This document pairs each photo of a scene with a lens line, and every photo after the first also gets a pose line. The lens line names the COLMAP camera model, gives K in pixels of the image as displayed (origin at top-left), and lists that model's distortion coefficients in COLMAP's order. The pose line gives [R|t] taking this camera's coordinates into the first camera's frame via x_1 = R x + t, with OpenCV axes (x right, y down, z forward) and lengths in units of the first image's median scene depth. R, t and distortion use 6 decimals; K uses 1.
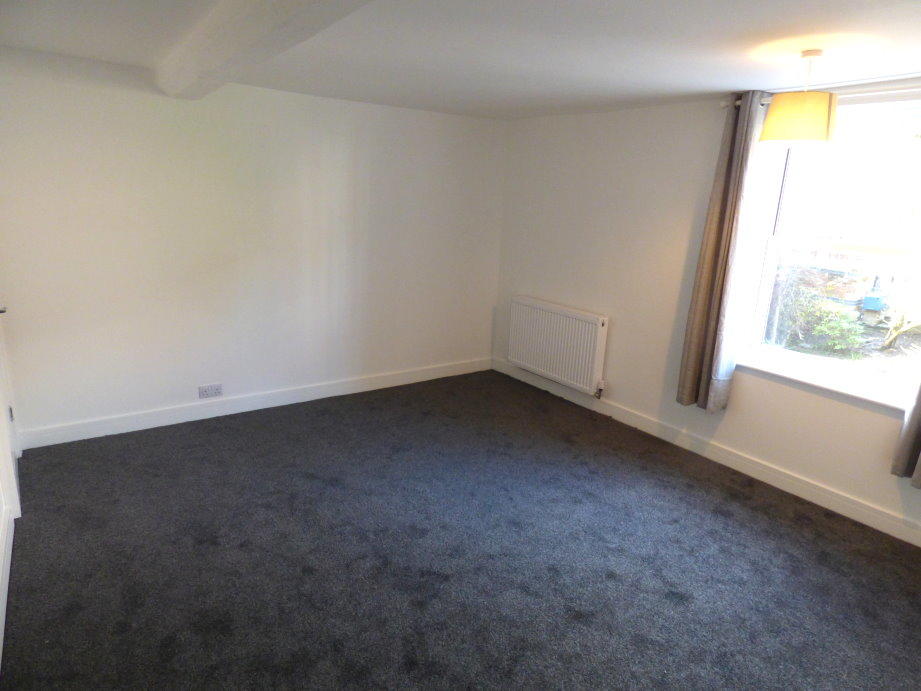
lens RADIAL K [[590.1, 0, 460.5], [0, 590.1, 345.5], [0, 0, 1]] dist [0.001779, 0.000612]
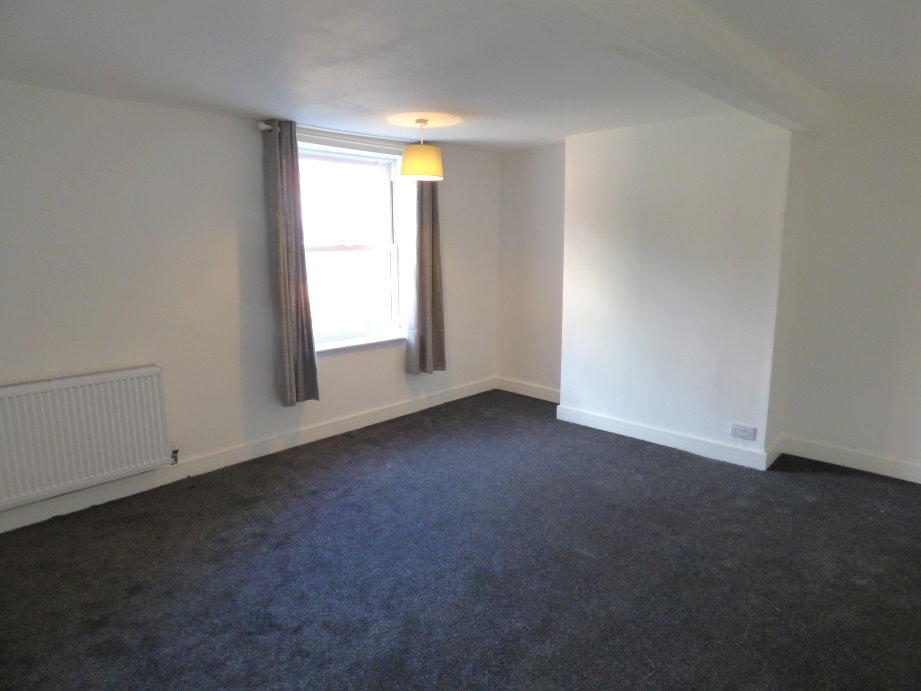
lens RADIAL K [[590.1, 0, 460.5], [0, 590.1, 345.5], [0, 0, 1]] dist [0.001779, 0.000612]
pose [[-0.189519, -0.222983, 0.956222, -0.673148], [0.245256, 0.932251, 0.266002, -0.210332], [-0.950753, 0.284931, -0.121991, 0.803367]]
